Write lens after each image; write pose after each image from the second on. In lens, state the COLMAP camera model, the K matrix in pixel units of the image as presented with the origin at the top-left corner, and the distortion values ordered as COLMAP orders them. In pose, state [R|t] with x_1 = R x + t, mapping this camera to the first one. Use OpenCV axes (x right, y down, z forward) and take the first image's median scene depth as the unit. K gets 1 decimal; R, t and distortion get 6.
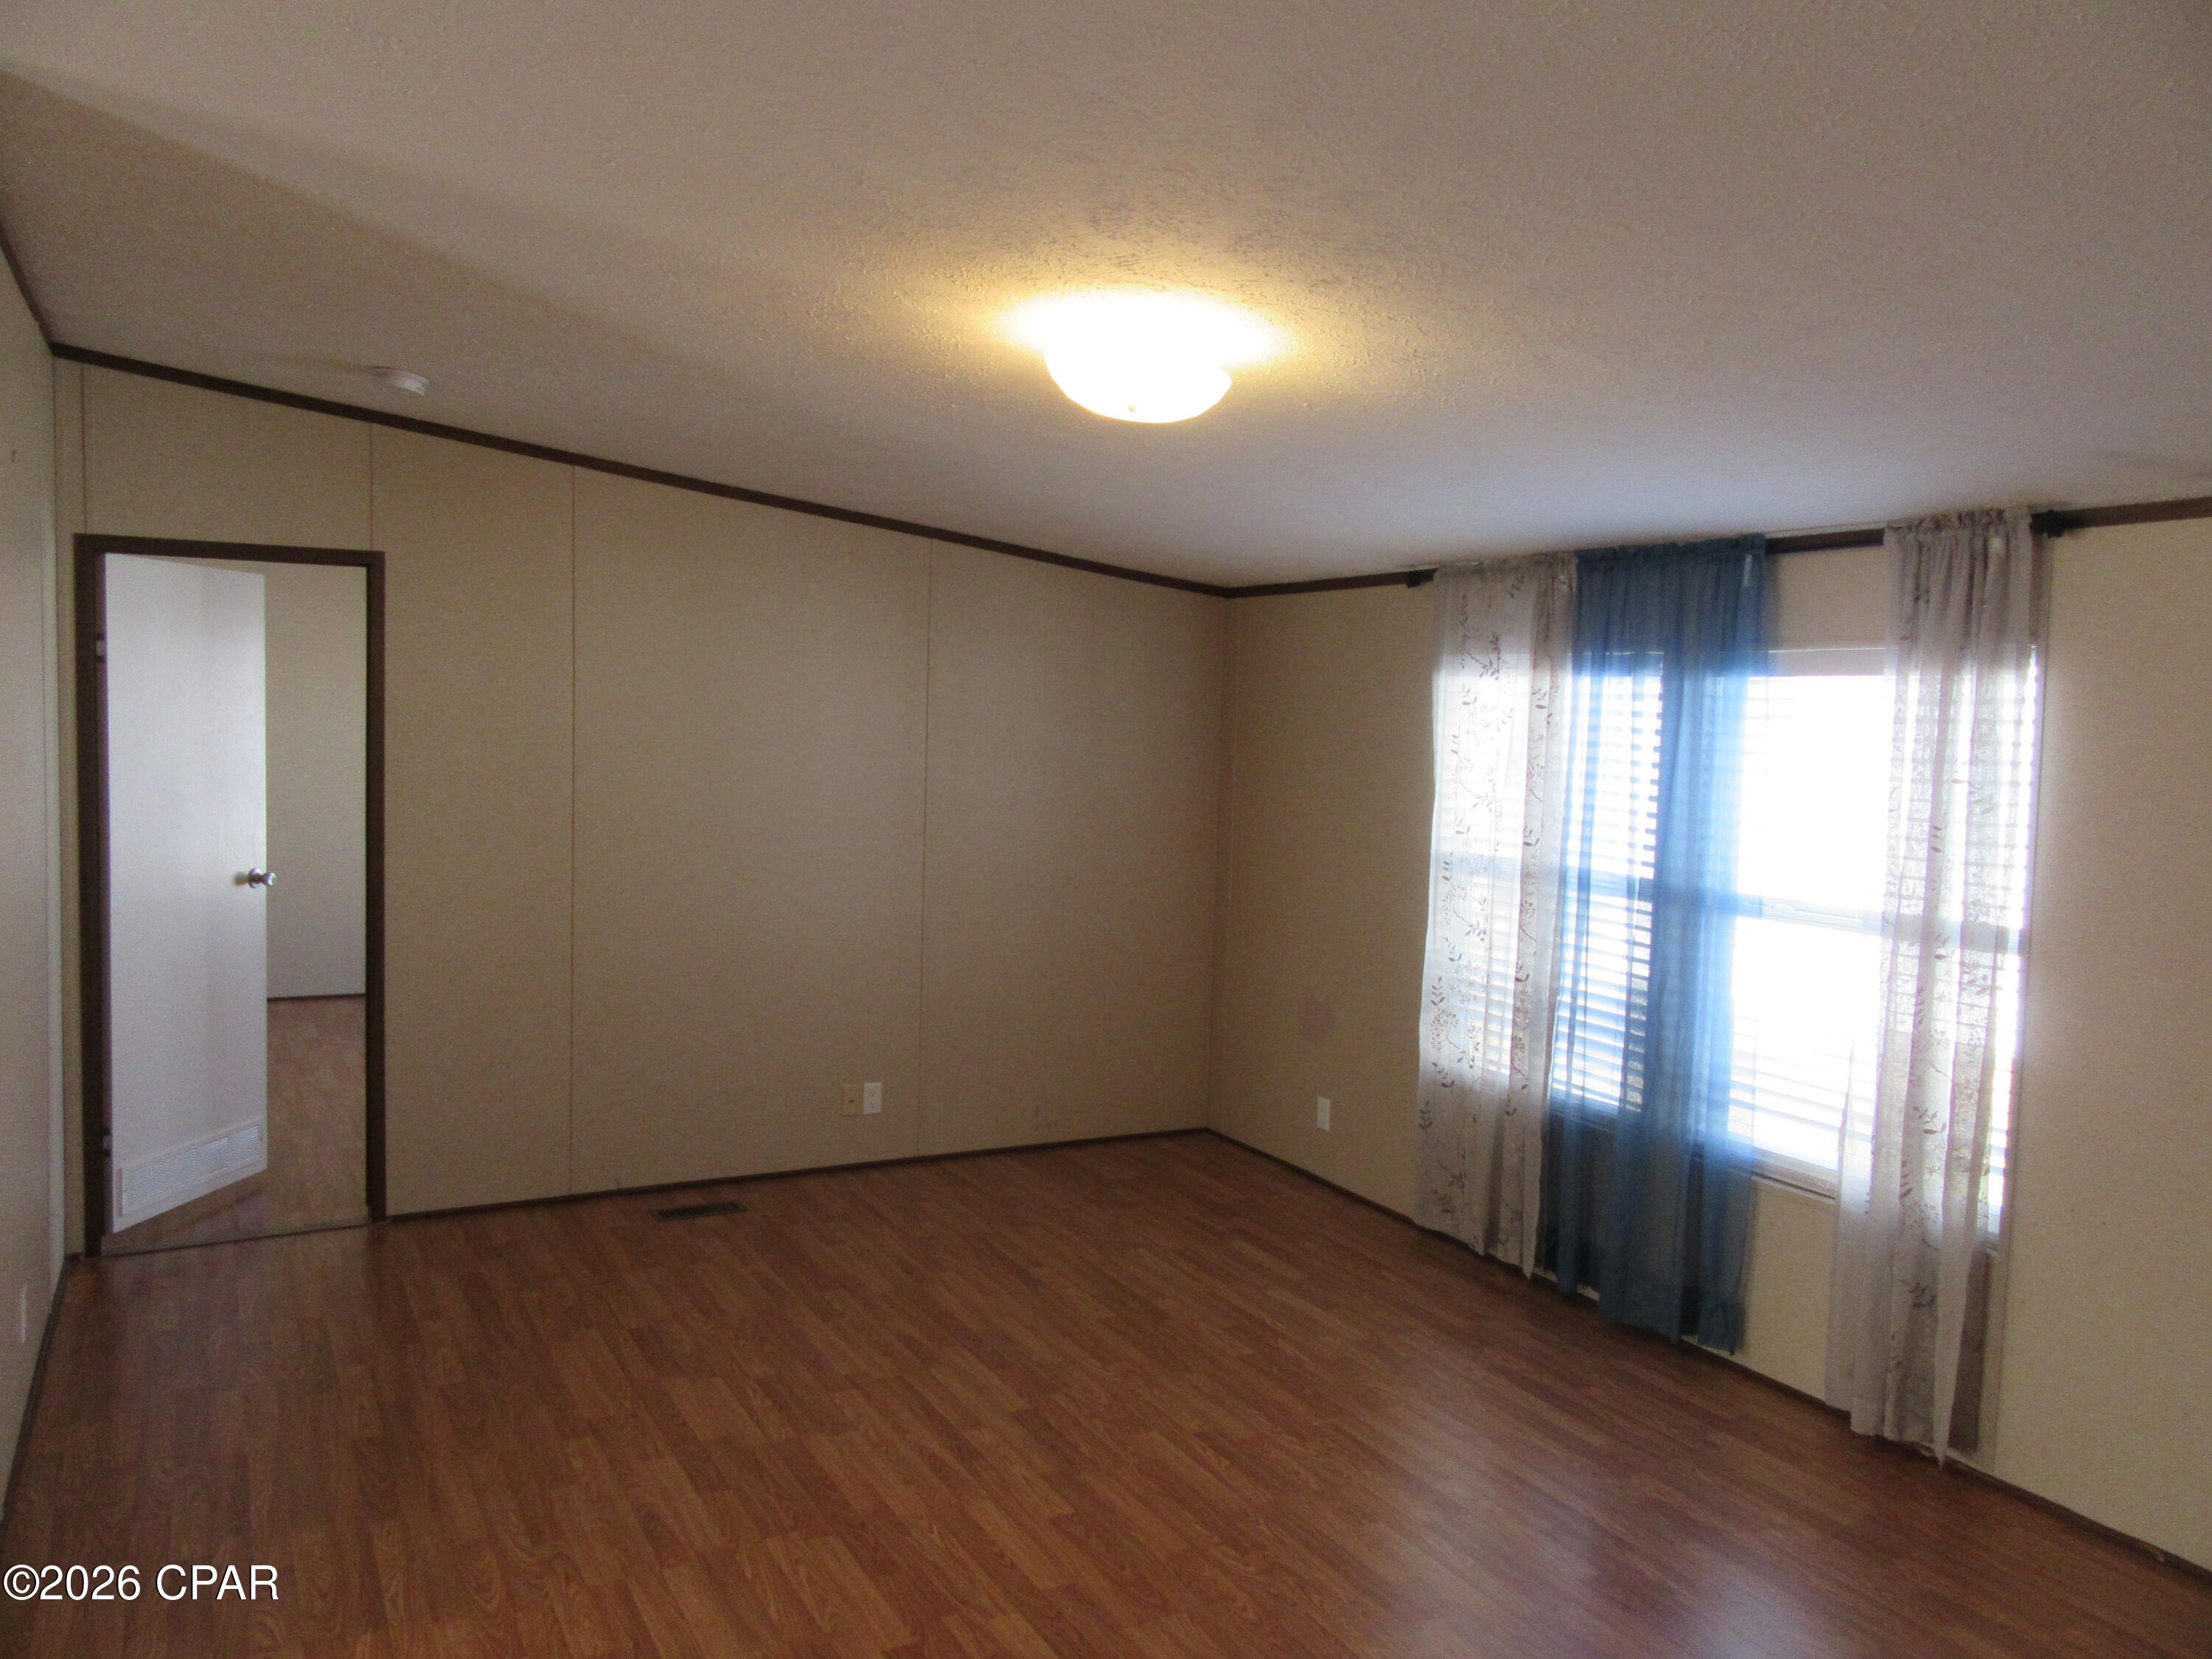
lens RADIAL K [[1653.4, 0, 1100.1], [0, 1653.4, 809.9], [0, 0, 1]] dist [-0.007227, 0.013687]
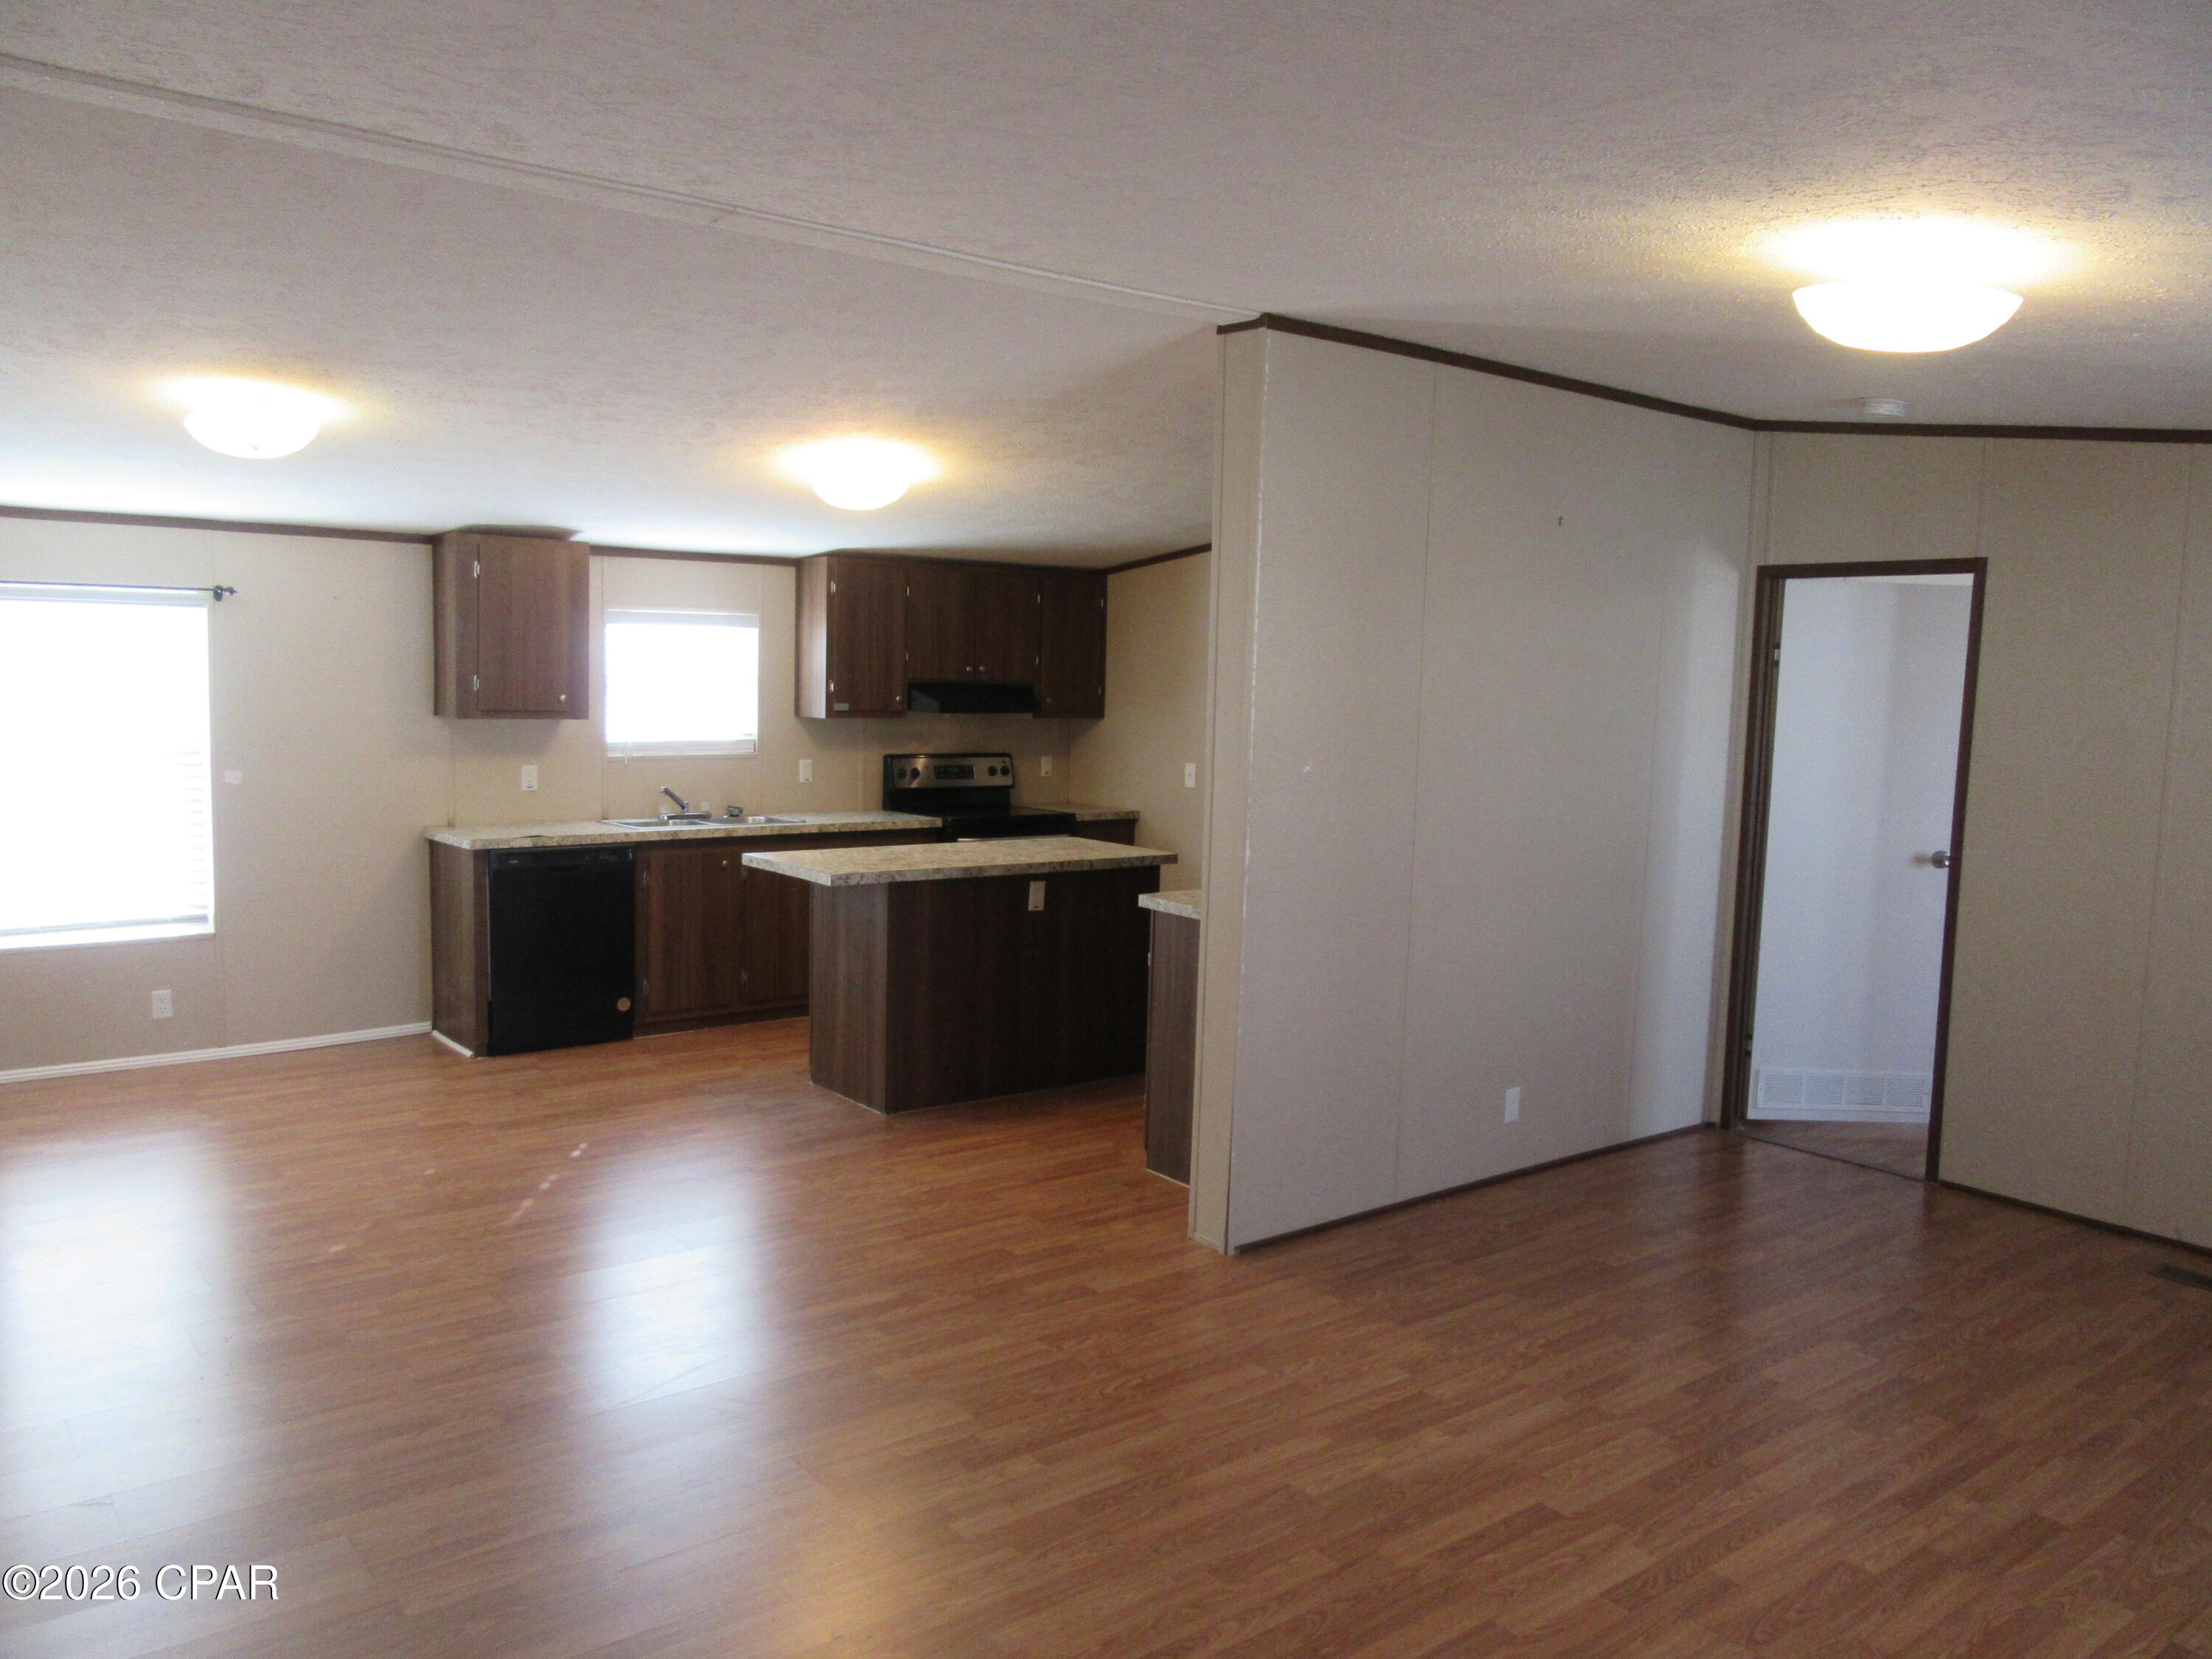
lens RADIAL K [[1653.4, 0, 1092.2], [0, 1653.4, 811.5], [0, 0, 1]] dist [-0.007227, 0.013687]
pose [[0.162529, 0.065305, -0.984540, 0.622202], [-0.082835, 0.995188, 0.052336, -0.002002], [0.983221, 0.073049, 0.167157, 0.316875]]
